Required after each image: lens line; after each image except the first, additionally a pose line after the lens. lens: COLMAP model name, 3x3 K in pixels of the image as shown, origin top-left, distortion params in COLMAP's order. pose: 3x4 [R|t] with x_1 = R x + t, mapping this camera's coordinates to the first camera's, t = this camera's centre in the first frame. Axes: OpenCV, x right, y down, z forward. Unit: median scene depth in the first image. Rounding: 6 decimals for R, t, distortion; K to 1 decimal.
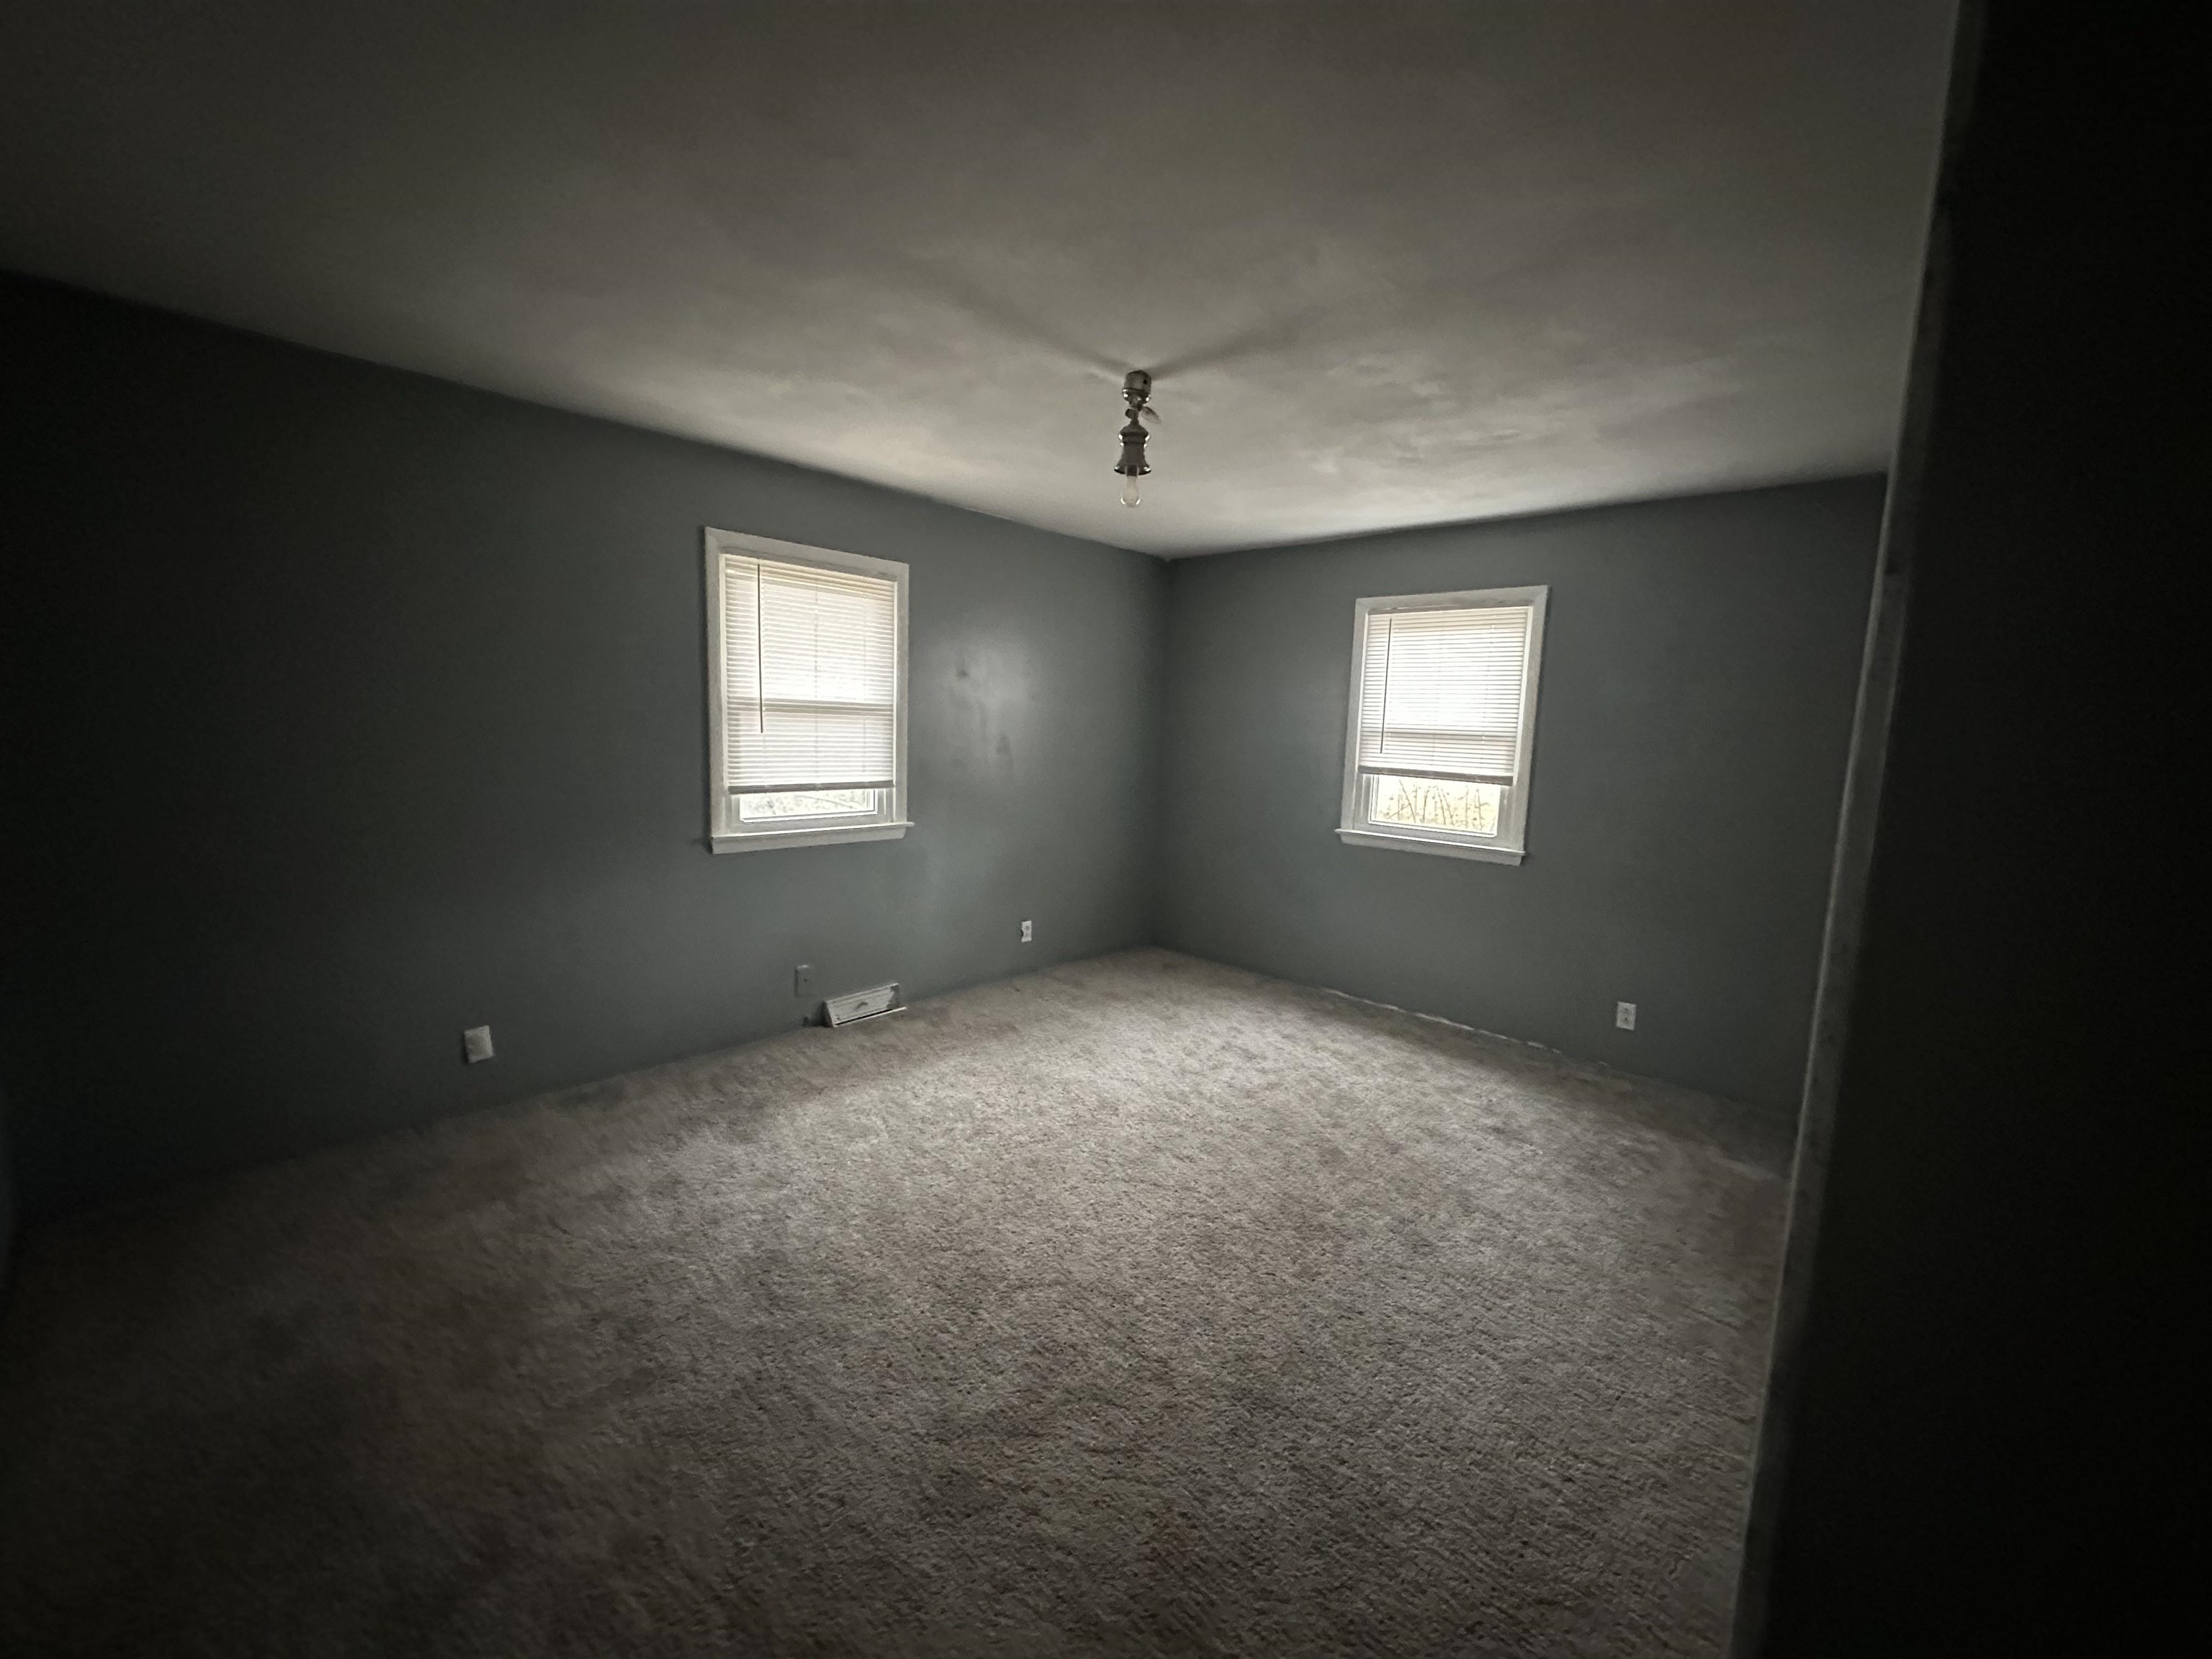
lens RADIAL K [[875.2, 0, 1106.0], [0, 875.2, 829.5], [0, 0, 1]] dist [-0.000920, 0.000312]
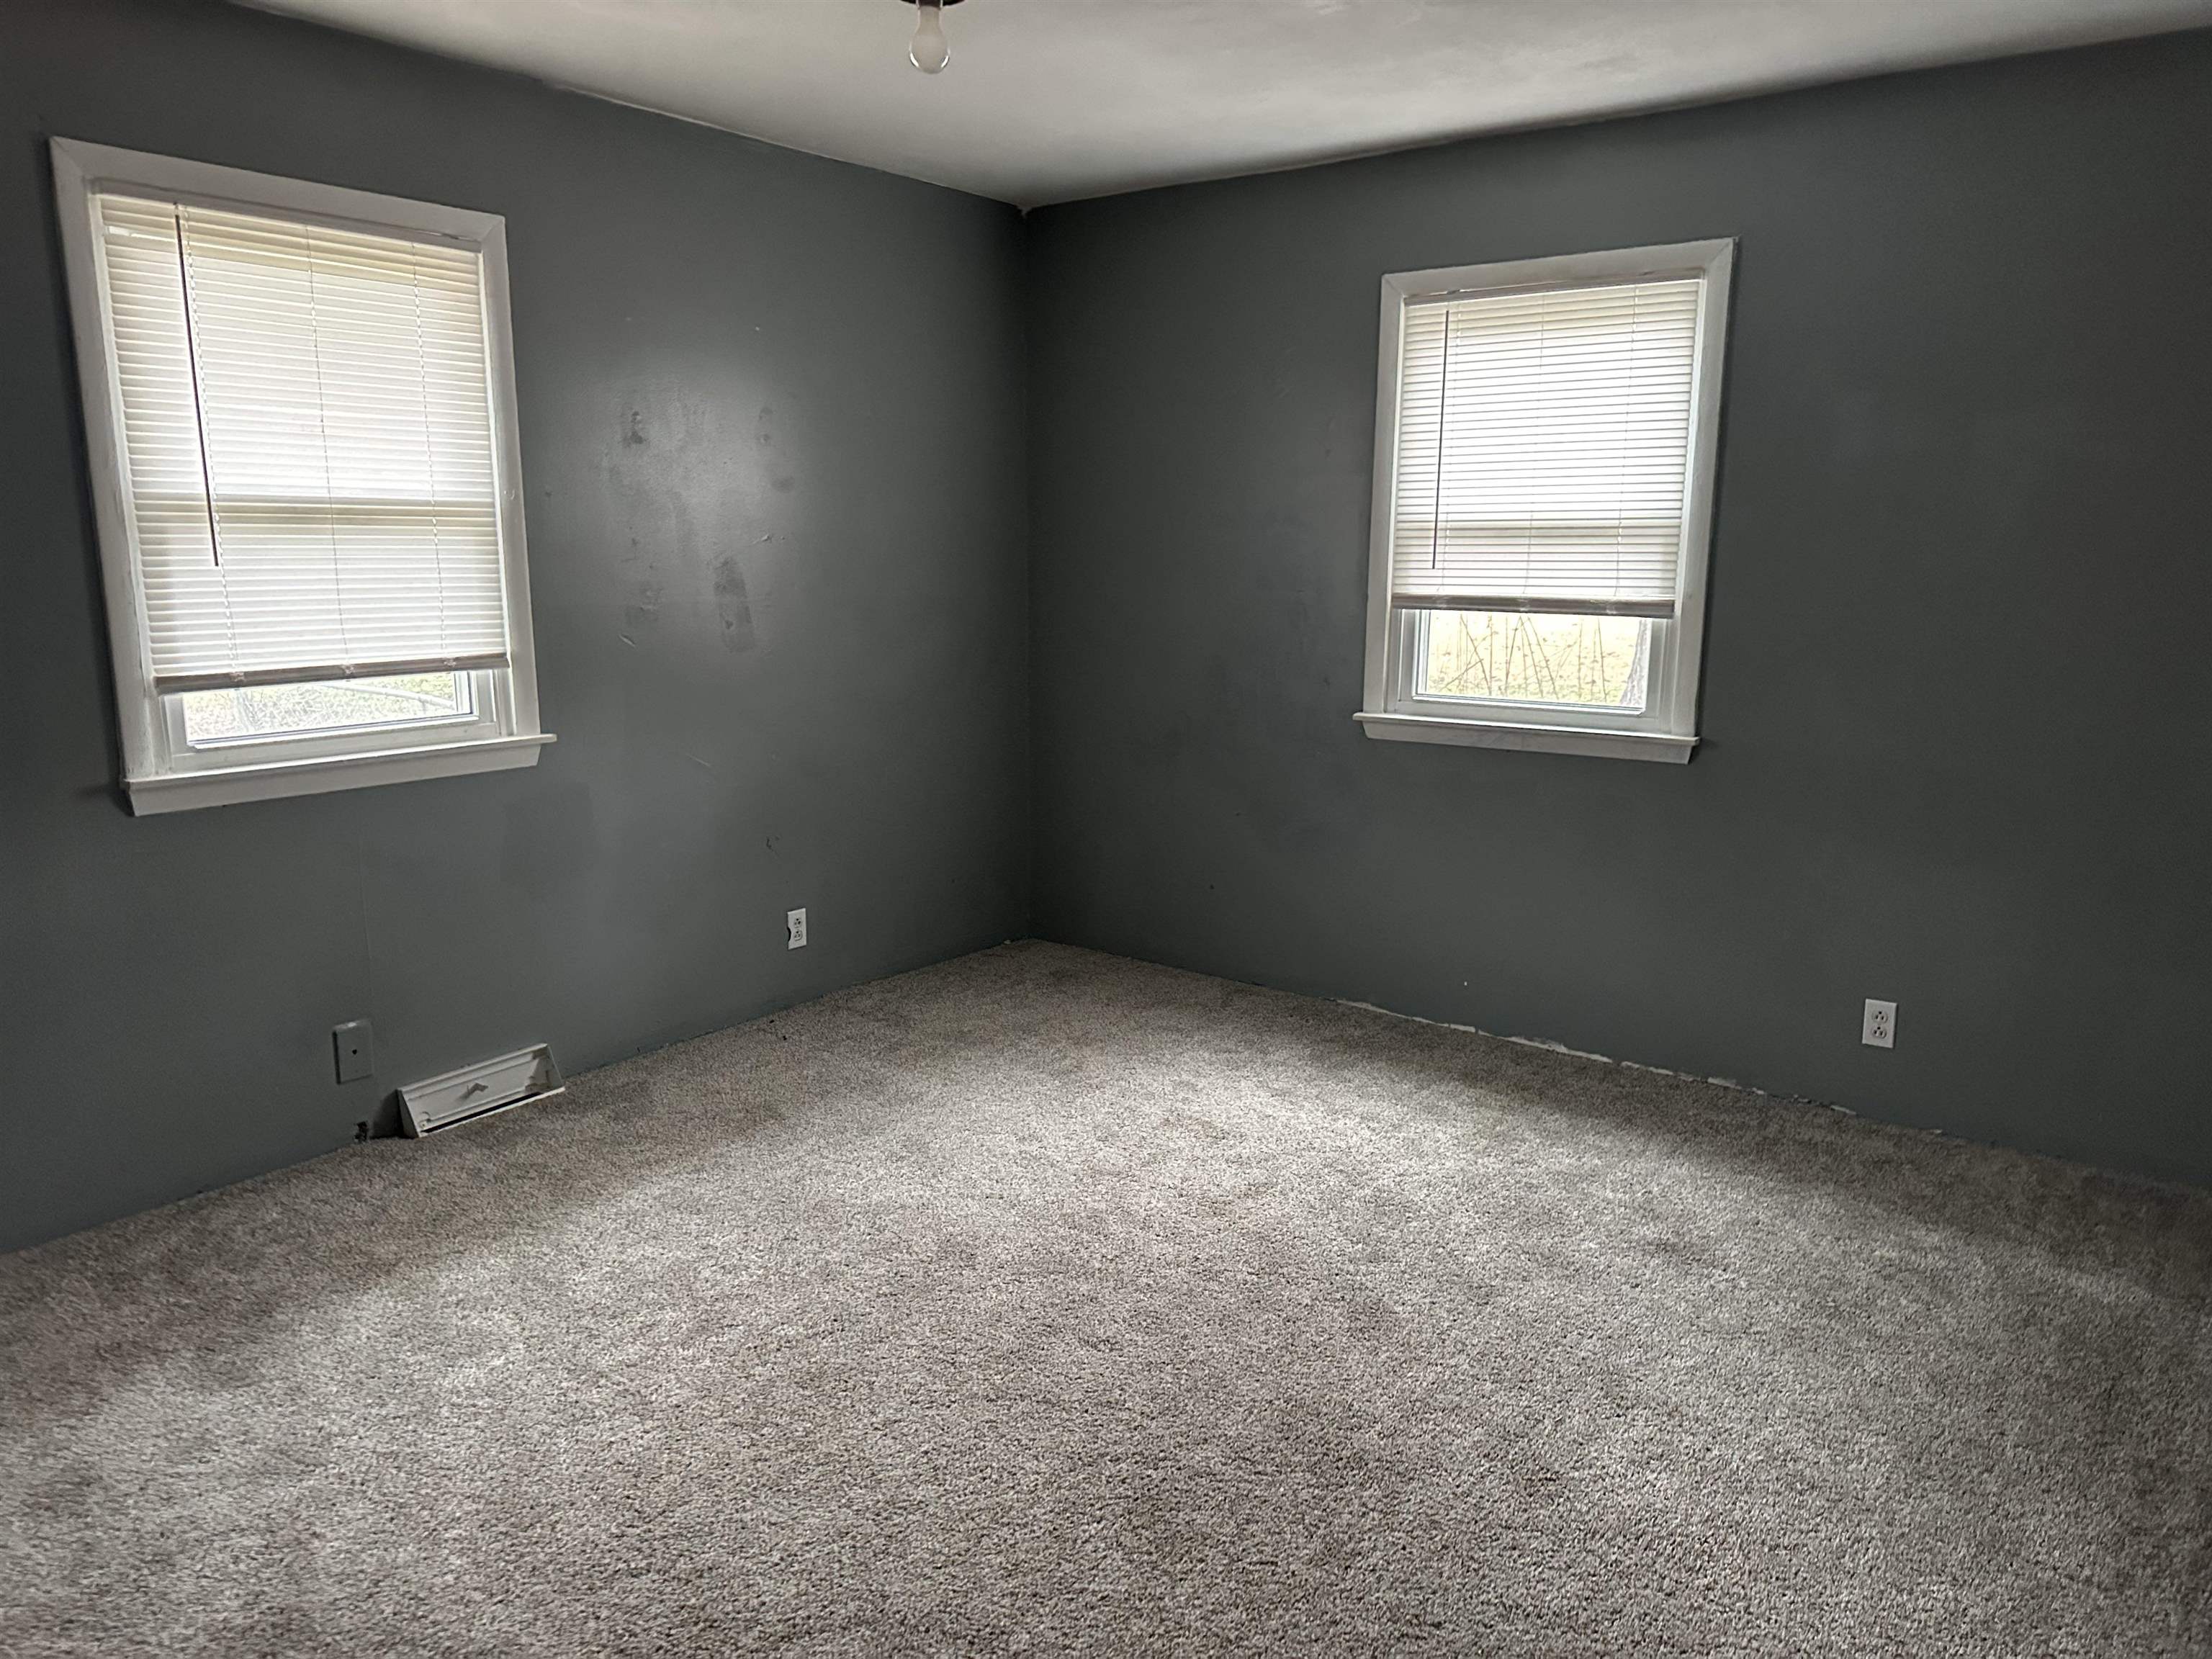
lens RADIAL K [[1479.8, 0, 1106.0], [0, 1479.8, 829.5], [0, 0, 1]] dist [0.105326, -0.122229]
pose [[0.994602, -0.050643, 0.090561, 0.022788], [0.044041, 0.996324, 0.073475, -0.003085], [-0.093949, -0.069090, 0.993177, 0.099818]]
